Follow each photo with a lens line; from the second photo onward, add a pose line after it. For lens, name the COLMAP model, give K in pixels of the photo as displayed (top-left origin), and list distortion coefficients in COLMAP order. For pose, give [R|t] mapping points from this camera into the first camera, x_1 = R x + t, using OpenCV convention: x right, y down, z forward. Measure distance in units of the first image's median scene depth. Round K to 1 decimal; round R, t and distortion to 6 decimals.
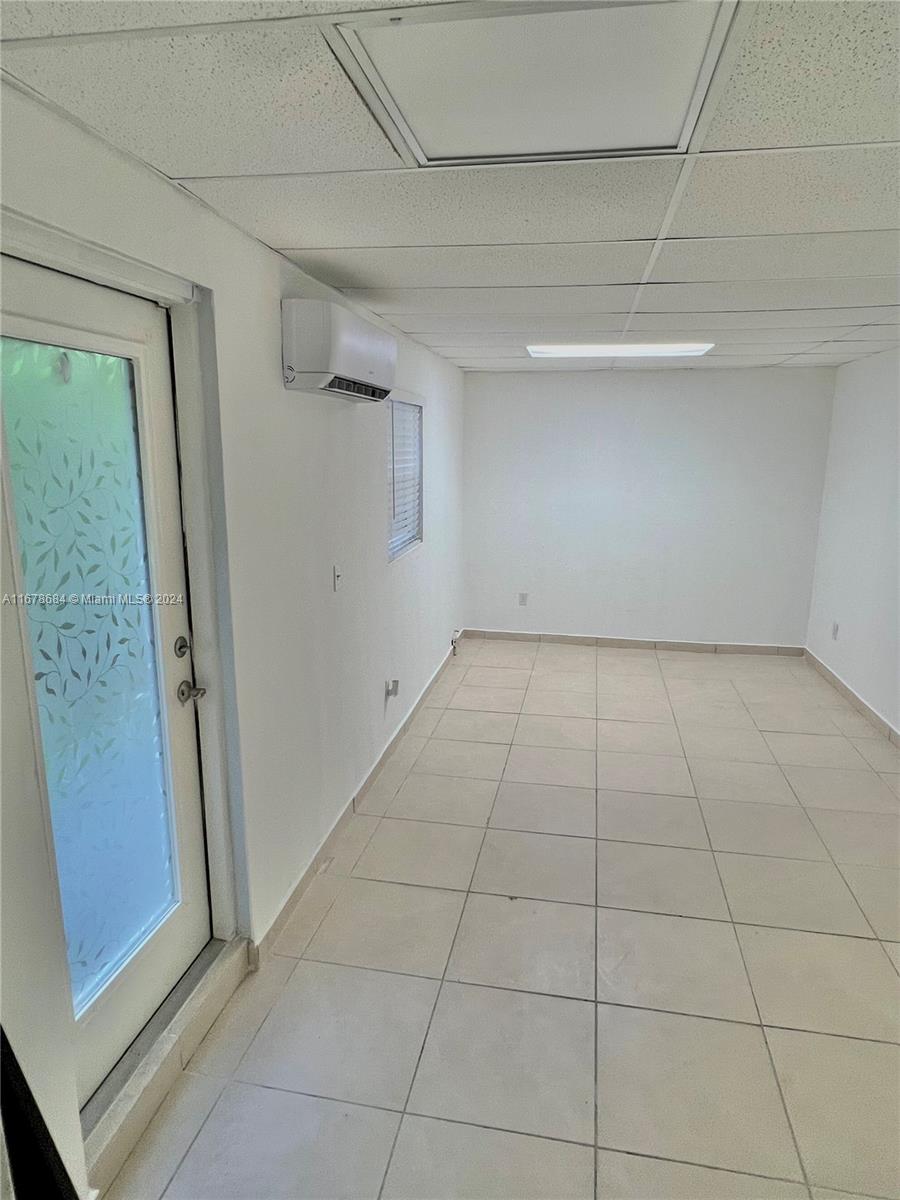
lens RADIAL K [[729.4, 0, 454.1], [0, 729.4, 597.6], [0, 0, 1]] dist [0.001651, -0.001299]
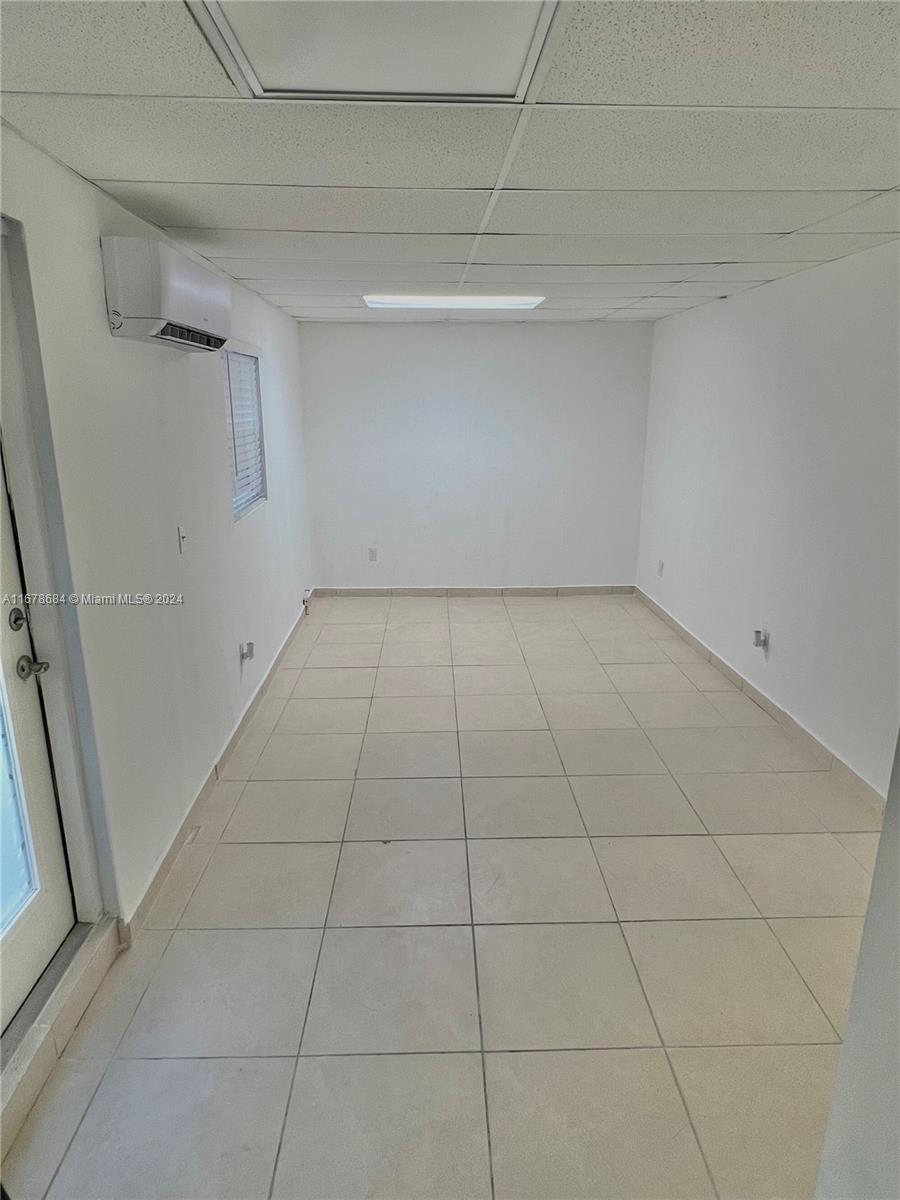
lens RADIAL K [[731.0, 0, 450.4], [0, 731.0, 595.0], [0, 0, 1]] dist [-0.000862, -0.000064]
pose [[0.977107, -0.063023, 0.203201, -0.013449], [0.051929, 0.996878, 0.059481, 0.005704], [-0.206315, -0.047568, 0.977329, -0.006604]]
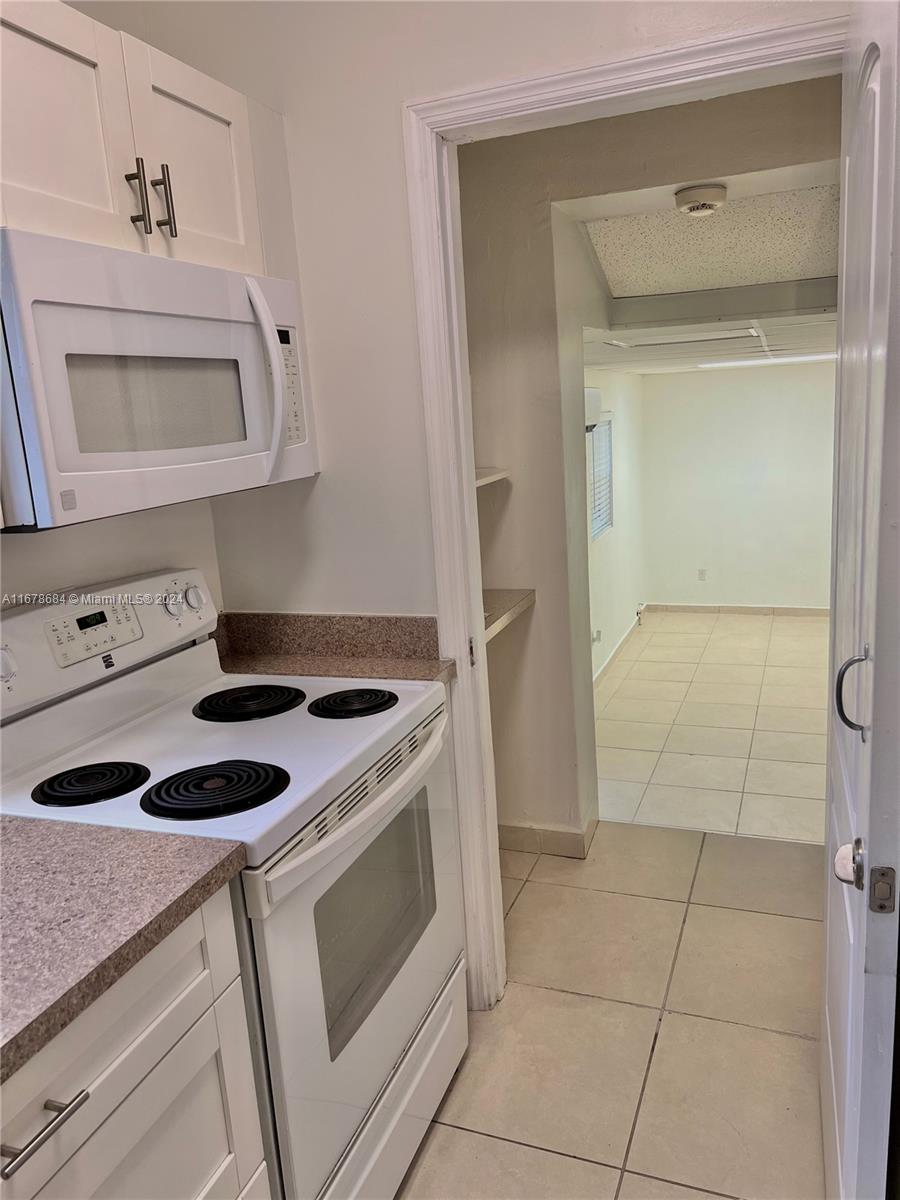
lens RADIAL K [[894.8, 0, 451.5], [0, 894.8, 608.3], [0, 0, 1]] dist [0.098342, -0.132331]
pose [[0.981330, -0.028375, -0.190224, -0.032147], [0.030136, 0.999525, 0.006372, 0.055041], [0.189953, -0.011986, 0.981720, -0.689937]]
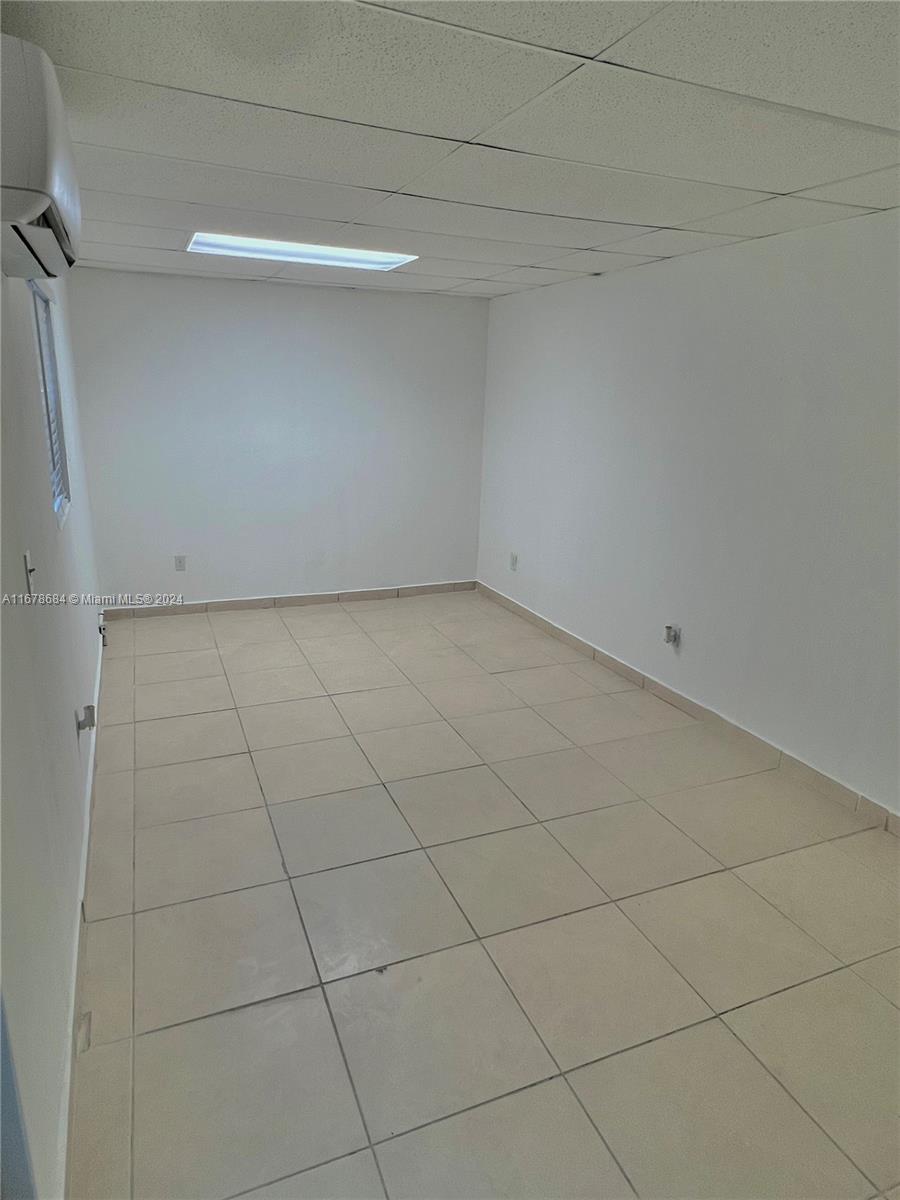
lens RADIAL K [[731.0, 0, 450.4], [0, 731.0, 595.0], [0, 0, 1]] dist [-0.000862, -0.000064]
pose [[0.836926, -0.132559, 0.531021, -0.151363], [0.092009, 0.990495, 0.102246, -0.030772], [-0.539527, -0.036714, 0.841167, 0.243096]]
